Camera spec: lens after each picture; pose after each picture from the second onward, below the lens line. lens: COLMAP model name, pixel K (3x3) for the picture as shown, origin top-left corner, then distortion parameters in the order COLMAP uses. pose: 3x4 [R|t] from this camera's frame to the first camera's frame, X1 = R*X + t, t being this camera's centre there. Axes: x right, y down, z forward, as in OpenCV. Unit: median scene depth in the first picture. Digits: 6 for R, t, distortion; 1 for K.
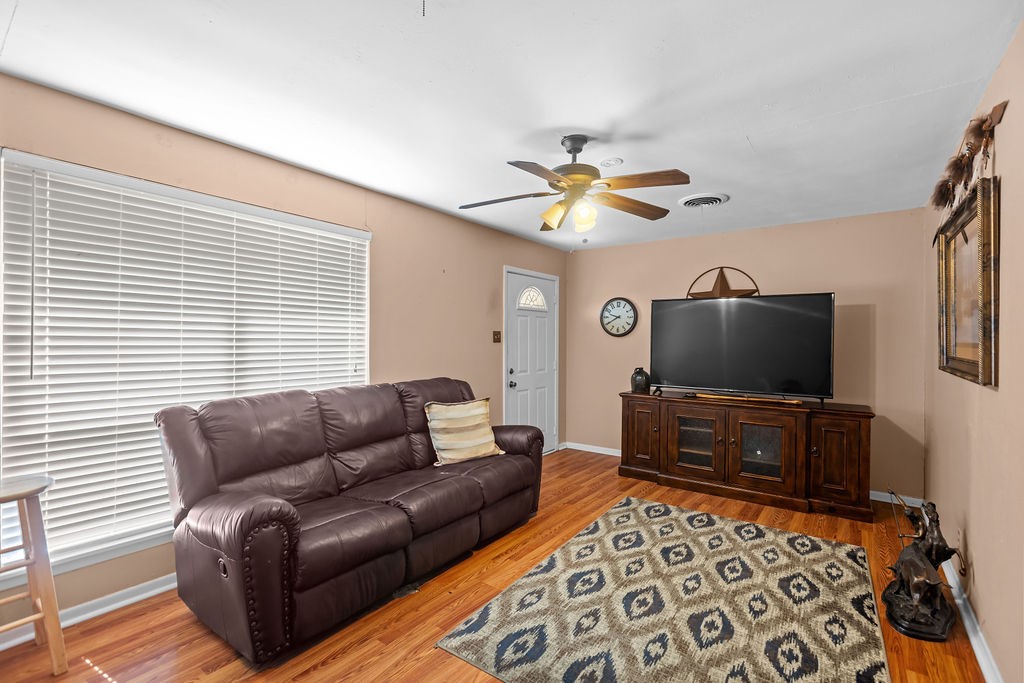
lens RADIAL K [[468.7, 0, 509.6], [0, 468.7, 342.1], [0, 0, 1]] dist [0.001919, -0.001129]
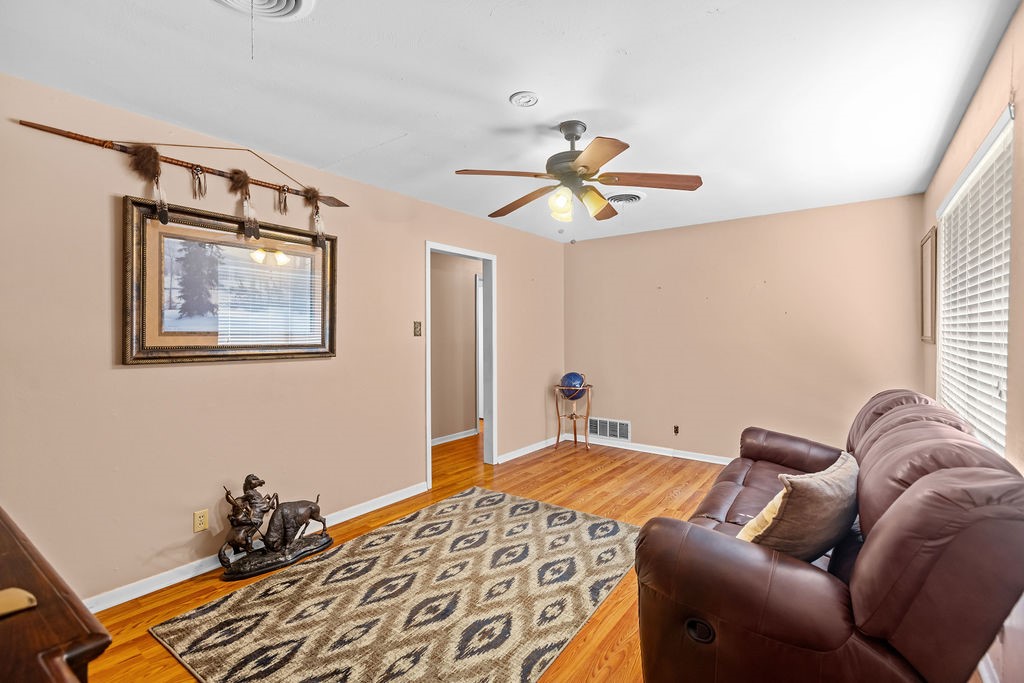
lens RADIAL K [[468.7, 0, 512.5], [0, 468.7, 338.5], [0, 0, 1]] dist [0.001919, -0.001129]
pose [[-0.999970, -0.006324, -0.004569, 0.260939], [-0.006409, 0.999800, 0.018970, -0.007941], [0.004449, 0.018999, -0.999810, 1.954833]]
